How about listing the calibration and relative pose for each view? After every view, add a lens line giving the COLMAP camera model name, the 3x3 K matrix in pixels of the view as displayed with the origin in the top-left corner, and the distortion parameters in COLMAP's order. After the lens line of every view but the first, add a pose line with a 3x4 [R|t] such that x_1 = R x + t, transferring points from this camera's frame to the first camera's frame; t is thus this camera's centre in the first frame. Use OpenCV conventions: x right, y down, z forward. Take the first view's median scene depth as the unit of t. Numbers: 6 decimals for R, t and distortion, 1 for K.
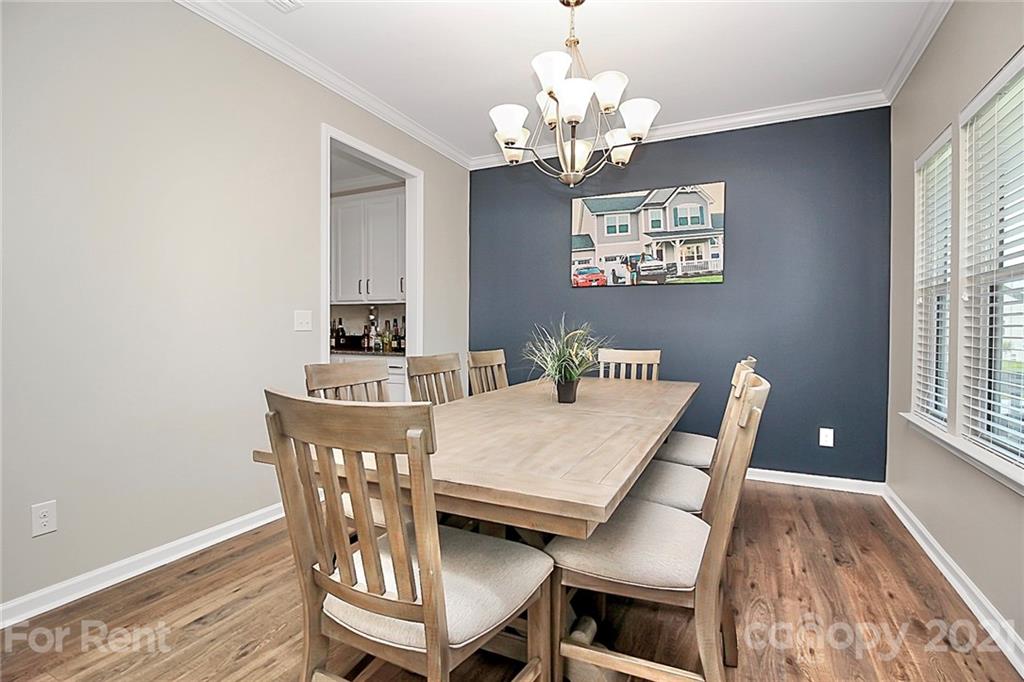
lens RADIAL K [[483.0, 0, 514.2], [0, 483.0, 335.0], [0, 0, 1]] dist [-0.010163, -0.004926]
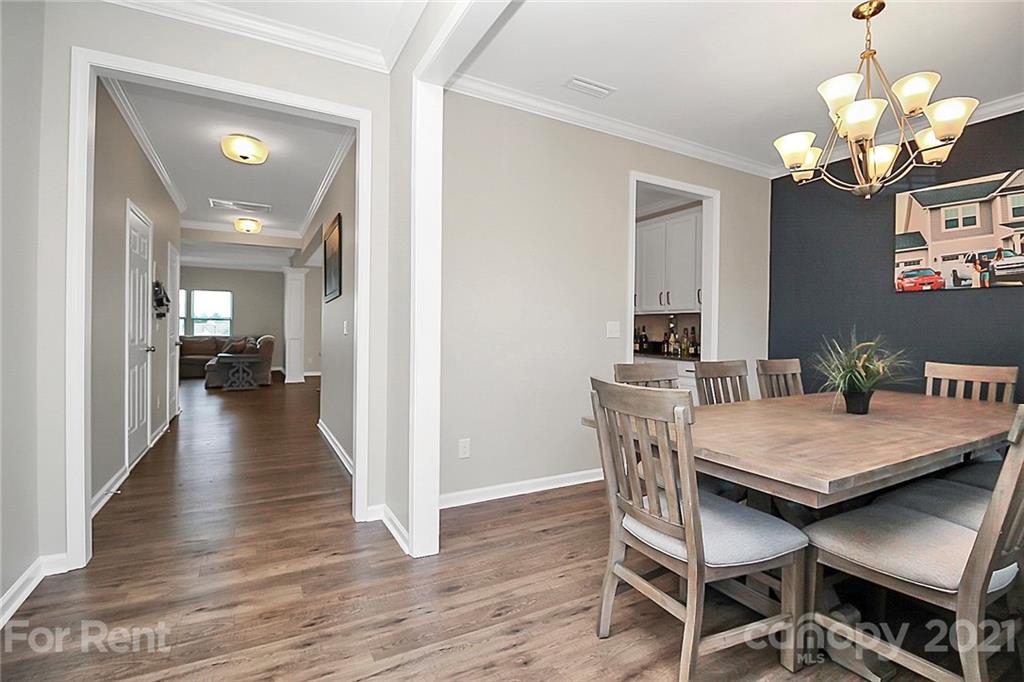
lens RADIAL K [[483.0, 0, 511.3], [0, 483.0, 332.1], [0, 0, 1]] dist [-0.010163, -0.004926]
pose [[0.812993, 0.008660, -0.582210, 0.093749], [-0.017392, 0.999804, -0.009414, -0.007371], [0.582014, 0.017779, 0.812984, -0.214467]]
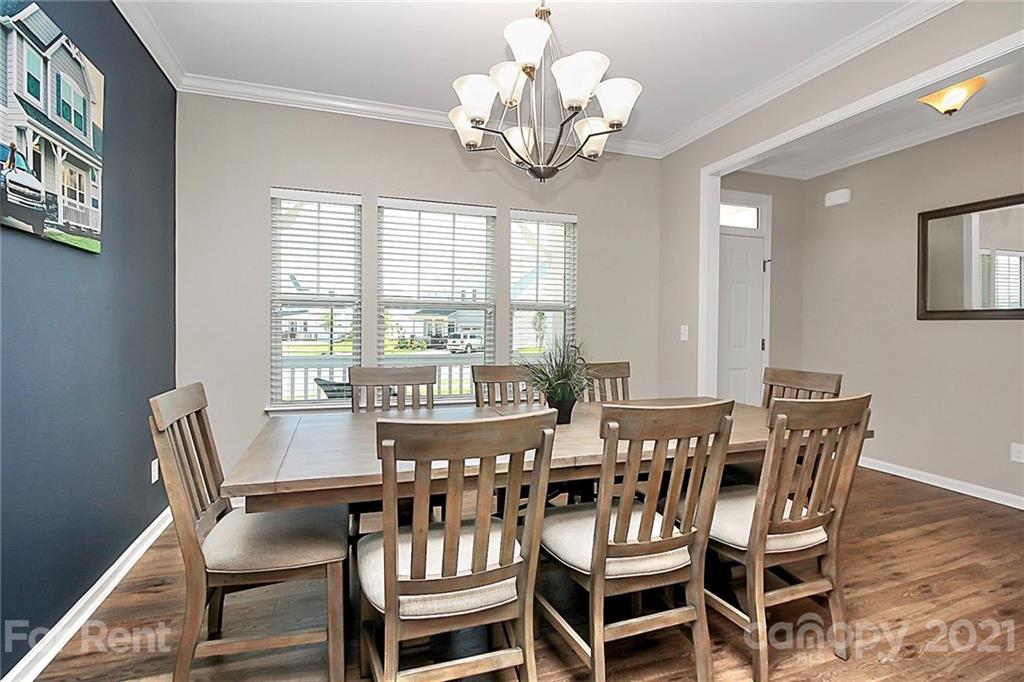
lens RADIAL K [[483.0, 0, 513.4], [0, 483.0, 336.4], [0, 0, 1]] dist [-0.010163, -0.004926]
pose [[-0.701939, -0.029232, 0.711637, -0.414531], [-0.007448, 0.999404, 0.033706, -0.052064], [-0.712198, 0.018359, -0.701739, 1.470814]]
